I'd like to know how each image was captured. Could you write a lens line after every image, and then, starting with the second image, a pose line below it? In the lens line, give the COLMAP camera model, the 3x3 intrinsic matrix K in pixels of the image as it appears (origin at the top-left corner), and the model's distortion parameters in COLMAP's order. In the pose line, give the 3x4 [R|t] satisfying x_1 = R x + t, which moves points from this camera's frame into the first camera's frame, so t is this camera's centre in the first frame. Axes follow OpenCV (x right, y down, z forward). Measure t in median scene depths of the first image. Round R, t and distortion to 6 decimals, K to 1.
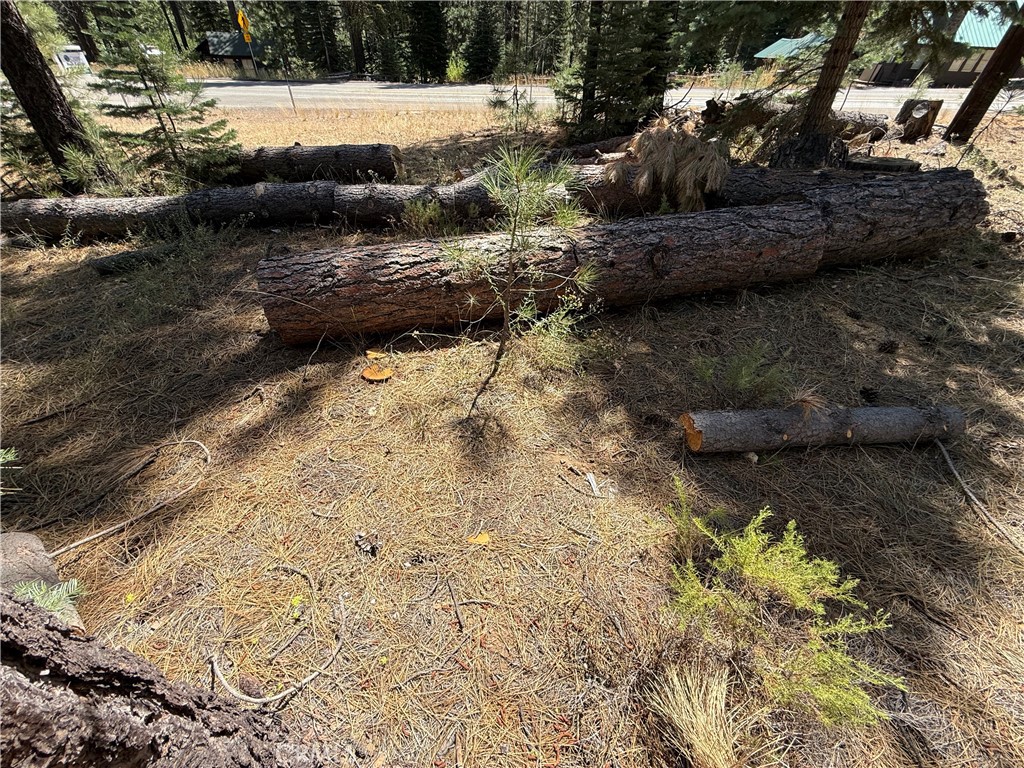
lens RADIAL K [[406.7, 0, 508.0], [0, 406.7, 387.1], [0, 0, 1]] dist [-0.000511, 0.000116]
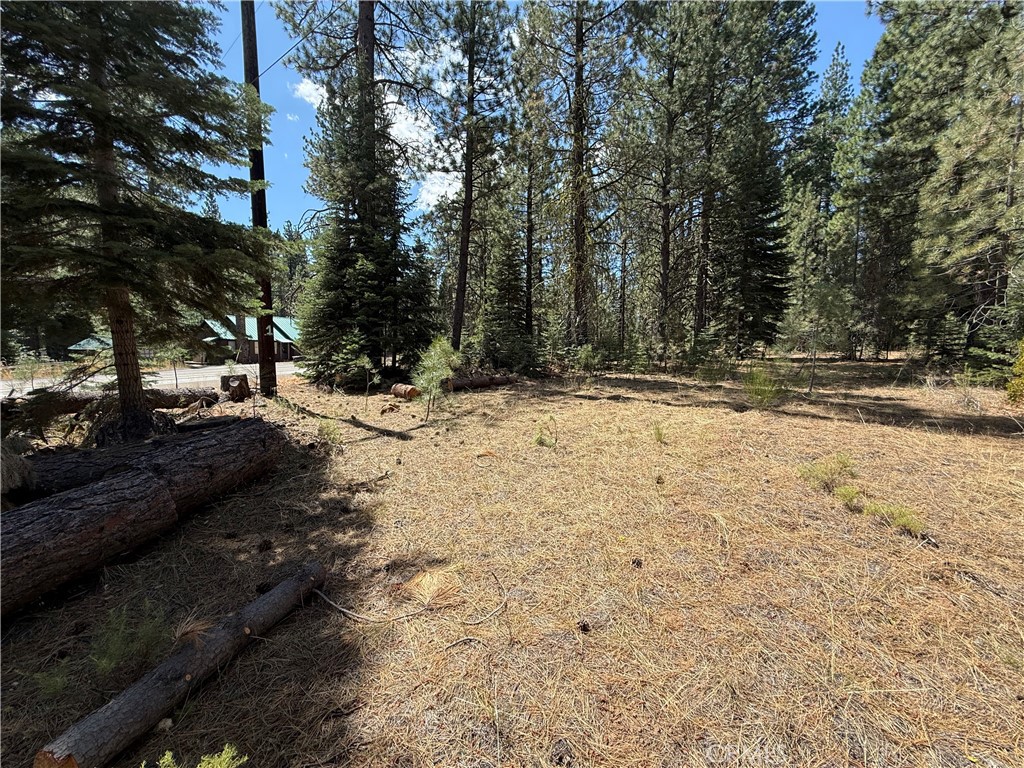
lens RADIAL K [[406.7, 0, 510.1], [0, 406.7, 385.2], [0, 0, 1]] dist [-0.000511, 0.000116]
pose [[0.304258, -0.105741, 0.946703, 0.039475], [0.611656, 0.783571, -0.109058, 0.097937], [-0.730277, 0.612238, 0.303085, -0.194181]]
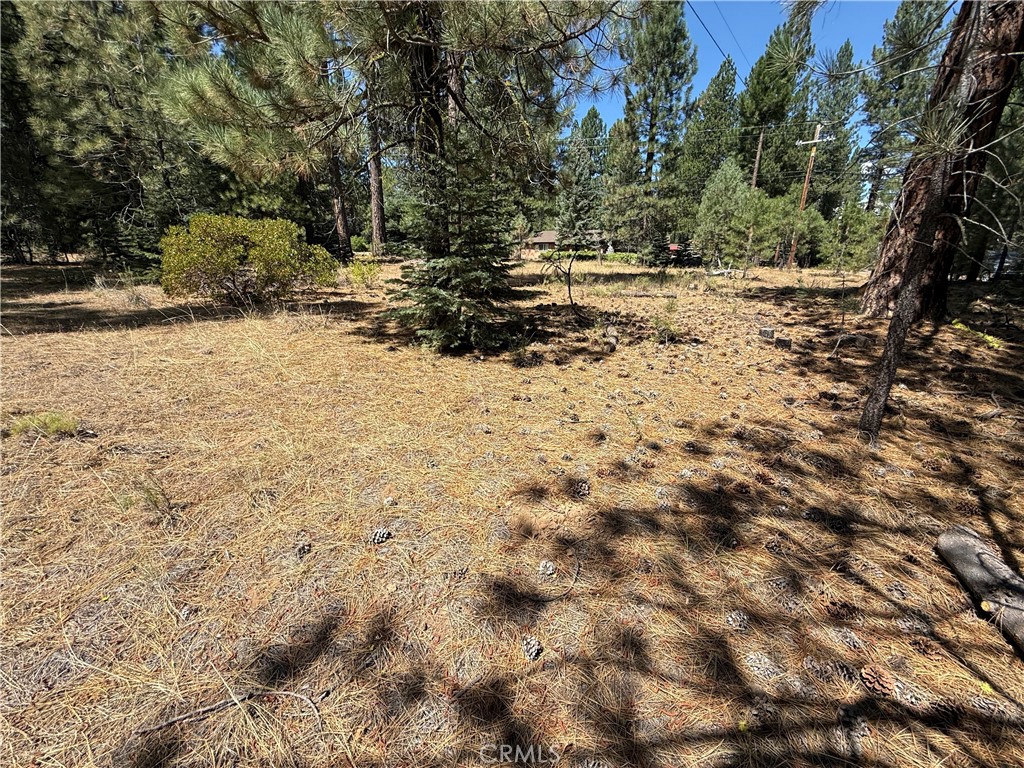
lens RADIAL K [[406.7, 0, 509.2], [0, 406.7, 384.8], [0, 0, 1]] dist [-0.000511, 0.000116]
pose [[-0.939213, -0.133032, 0.316514, -0.048228], [0.192383, 0.559644, 0.806094, 0.226935], [-0.284371, 0.817986, -0.500032, -0.300081]]
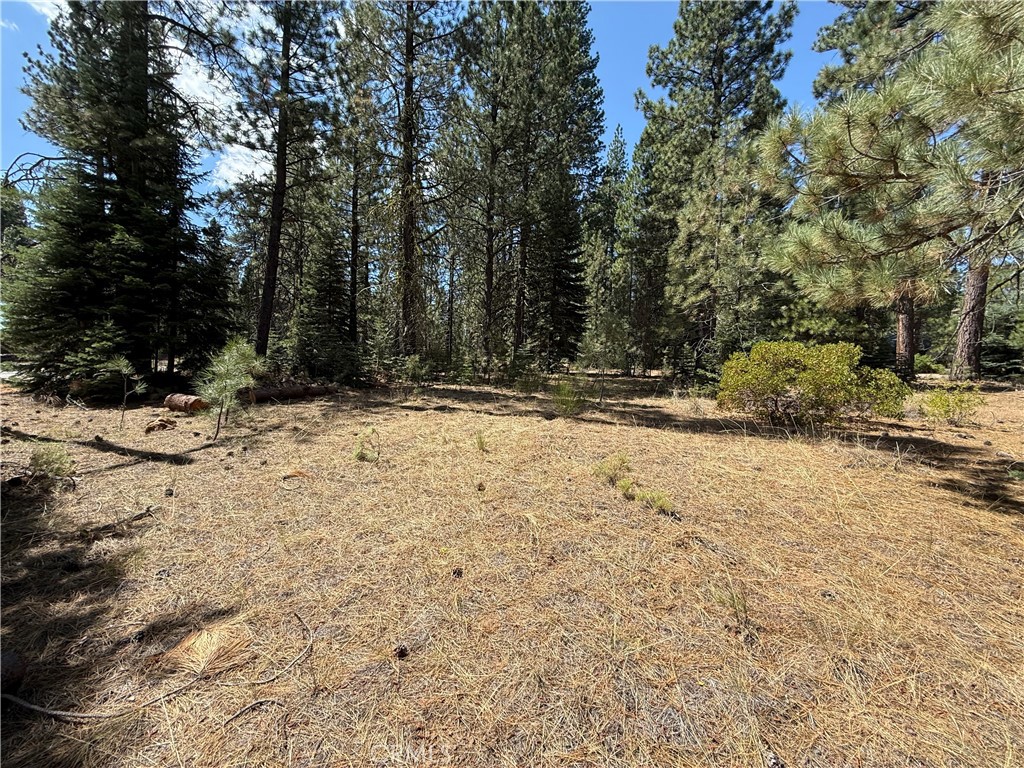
lens RADIAL K [[406.7, 0, 510.0], [0, 406.7, 384.7], [0, 0, 1]] dist [-0.000511, 0.000116]
pose [[-0.102831, -0.078577, 0.991590, 0.059071], [0.602654, 0.788159, 0.124954, 0.107010], [-0.791349, 0.610435, -0.033693, -0.203853]]
